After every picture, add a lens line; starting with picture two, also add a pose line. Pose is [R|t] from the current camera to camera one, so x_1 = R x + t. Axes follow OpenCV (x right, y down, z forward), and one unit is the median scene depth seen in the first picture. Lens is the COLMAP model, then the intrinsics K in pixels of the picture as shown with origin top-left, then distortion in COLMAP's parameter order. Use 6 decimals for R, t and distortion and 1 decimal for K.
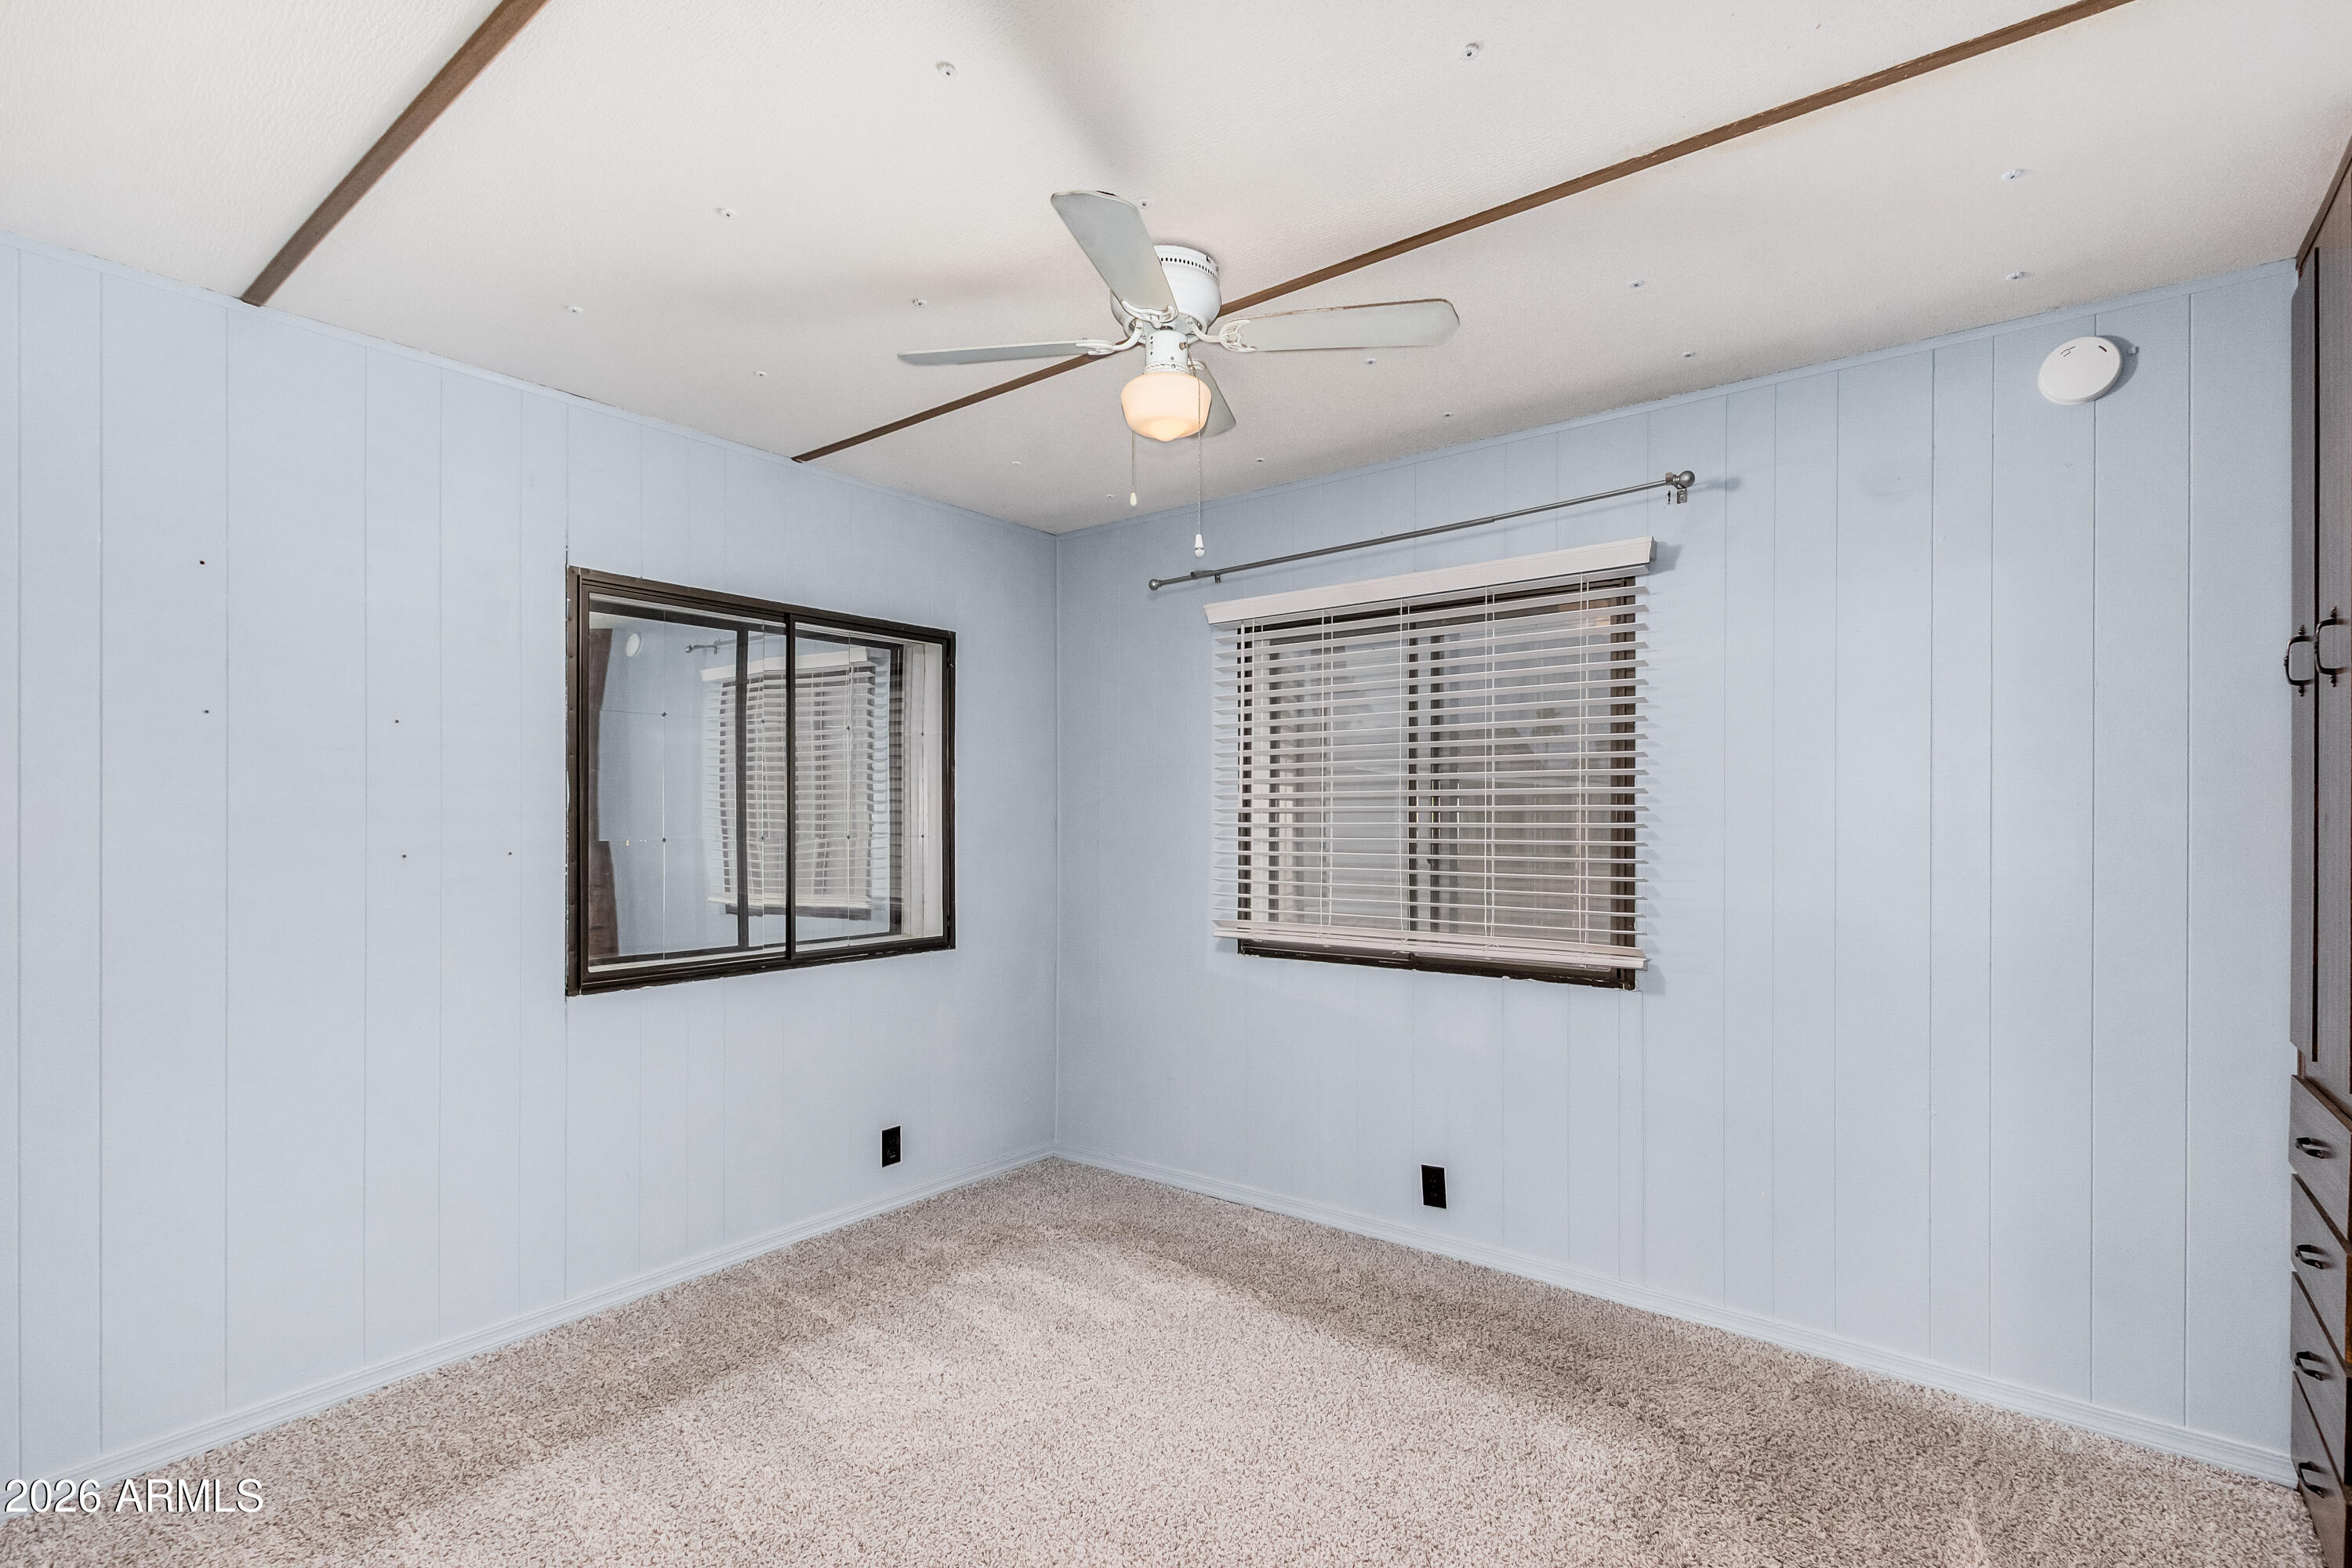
lens RADIAL K [[1070.6, 0, 1186.6], [0, 1070.6, 812.3], [0, 0, 1]] dist [0.001162, 0.000177]
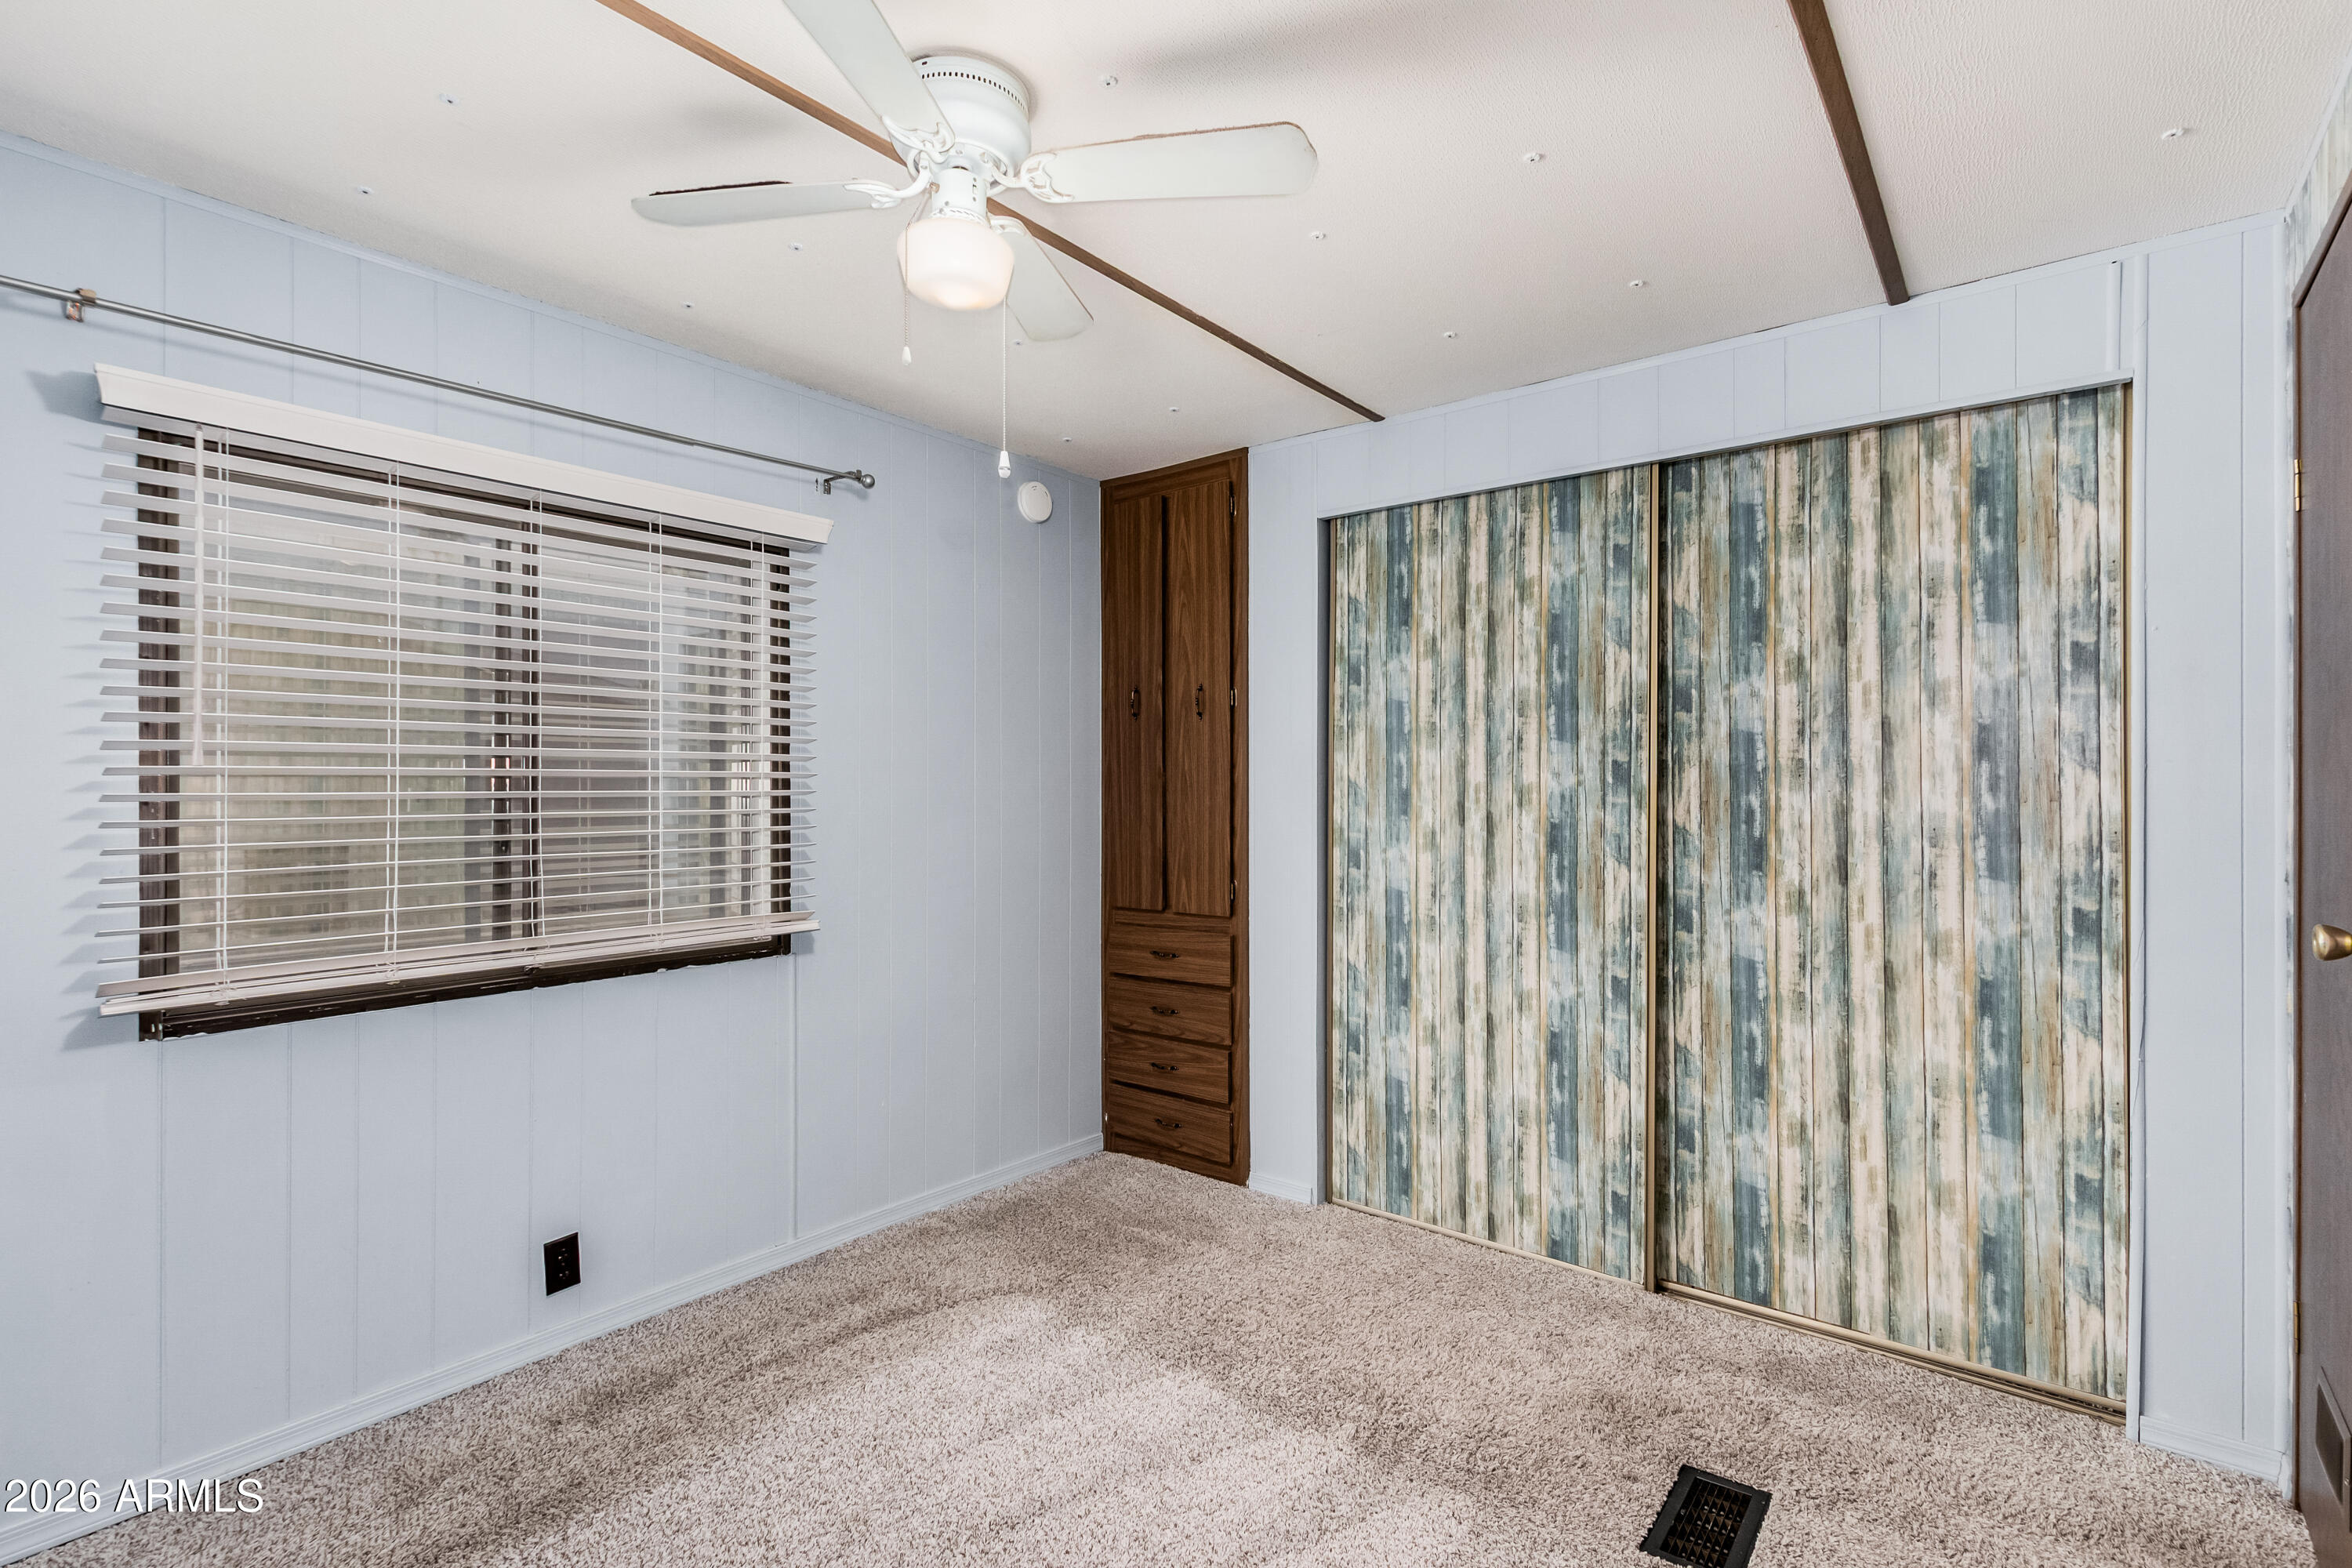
lens RADIAL K [[1107.3, 0, 1207.3], [0, 1107.3, 797.4], [0, 0, 1]] dist [0.001995, -0.000010]
pose [[-0.009977, -0.002042, 0.999948, -0.552467], [0.001216, 0.999997, 0.002054, 0.012966], [-0.999949, 0.001237, -0.009974, 0.527932]]
